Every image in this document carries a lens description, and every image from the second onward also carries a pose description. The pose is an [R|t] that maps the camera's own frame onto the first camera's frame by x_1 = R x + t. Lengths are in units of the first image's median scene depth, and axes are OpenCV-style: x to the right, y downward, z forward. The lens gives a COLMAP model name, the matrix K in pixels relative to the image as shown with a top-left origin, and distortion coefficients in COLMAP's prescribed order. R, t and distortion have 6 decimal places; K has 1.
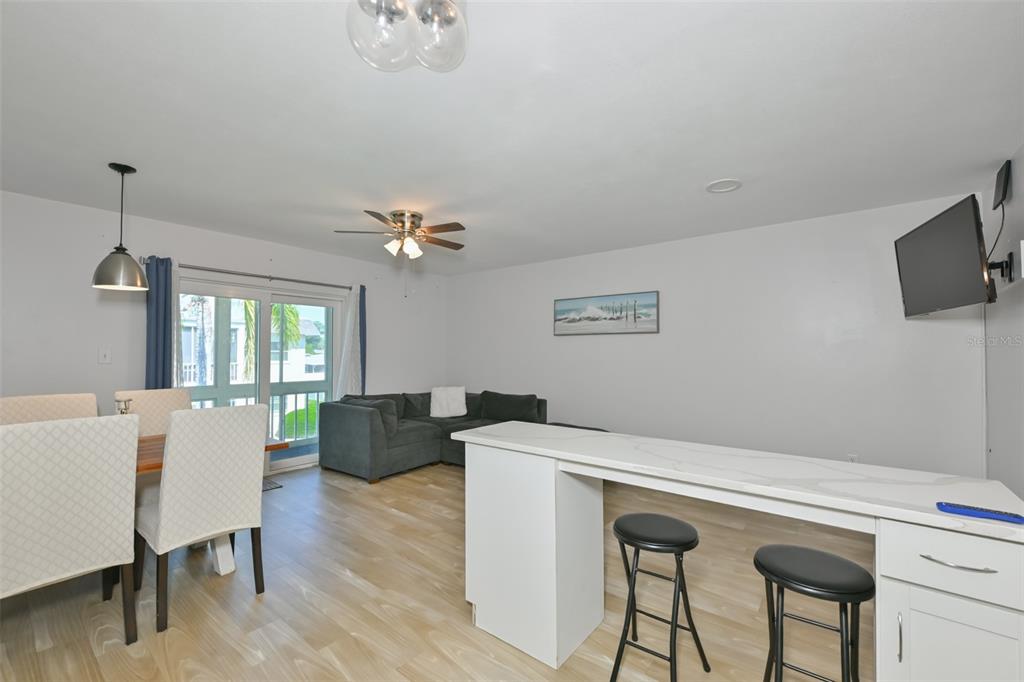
lens RADIAL K [[410.7, 0, 508.1], [0, 410.7, 345.4], [0, 0, 1]] dist [0.001388, -0.001048]
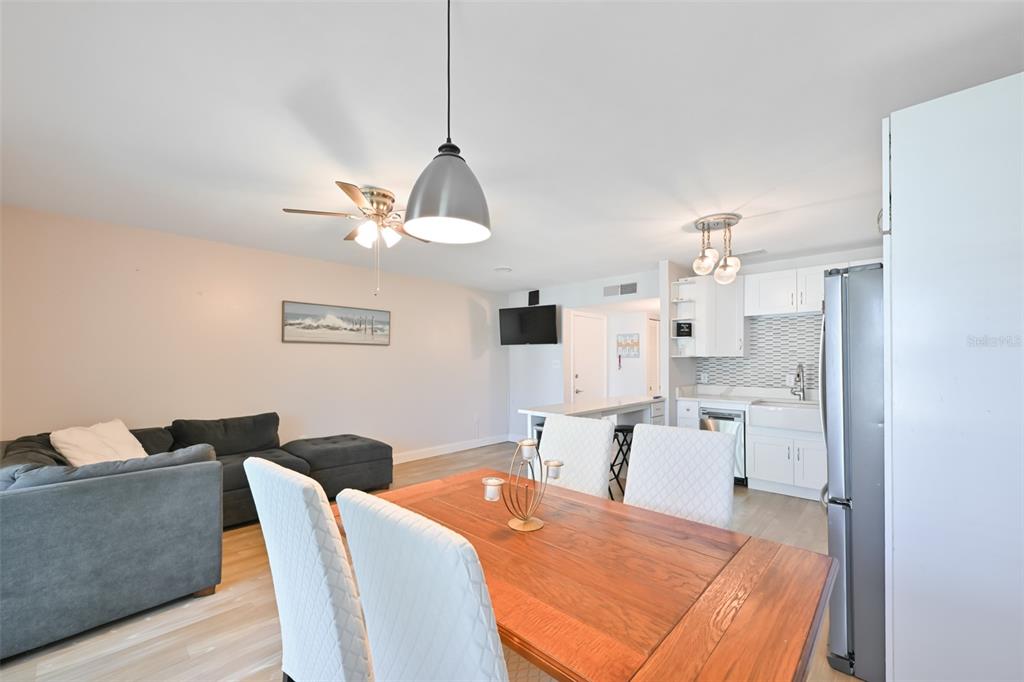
lens RADIAL K [[410.7, 0, 508.8], [0, 410.7, 360.0], [0, 0, 1]] dist [0.001388, -0.001048]
pose [[0.077120, -0.000653, 0.997022, -0.795043], [-0.017520, 0.999844, 0.002010, 0.004415], [-0.996868, -0.017622, 0.077096, 0.515708]]
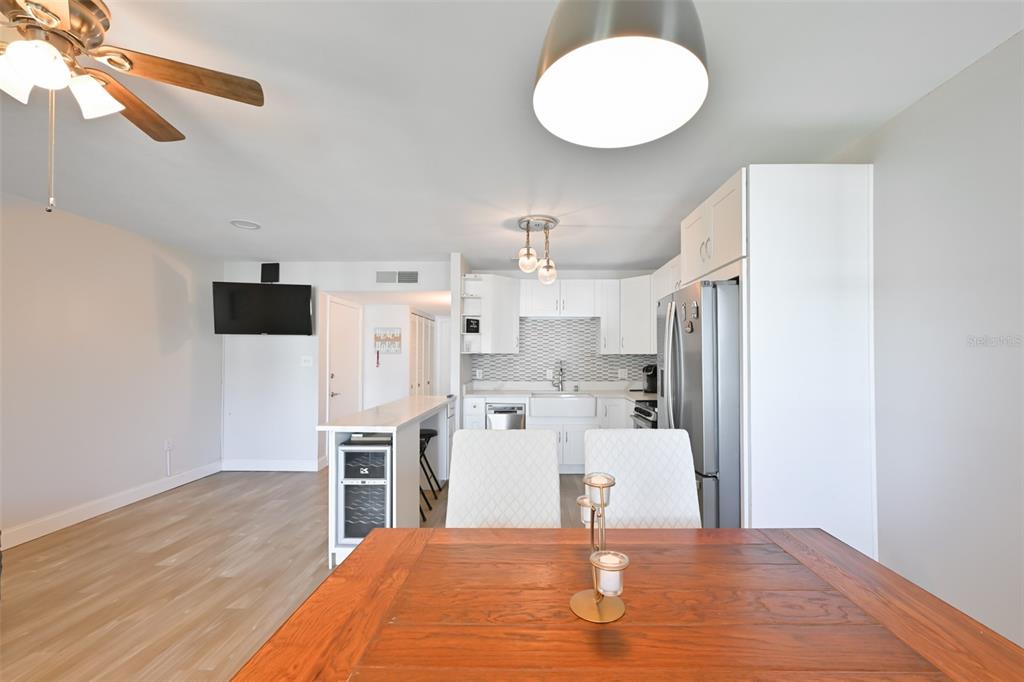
lens RADIAL K [[410.7, 0, 535.2], [0, 410.7, 354.3], [0, 0, 1]] dist [0.001388, -0.001048]
pose [[-0.630322, 0.002549, 0.776329, -0.622265], [-0.017838, 0.999683, -0.017765, 0.008675], [-0.776129, -0.025046, -0.630077, 0.680511]]
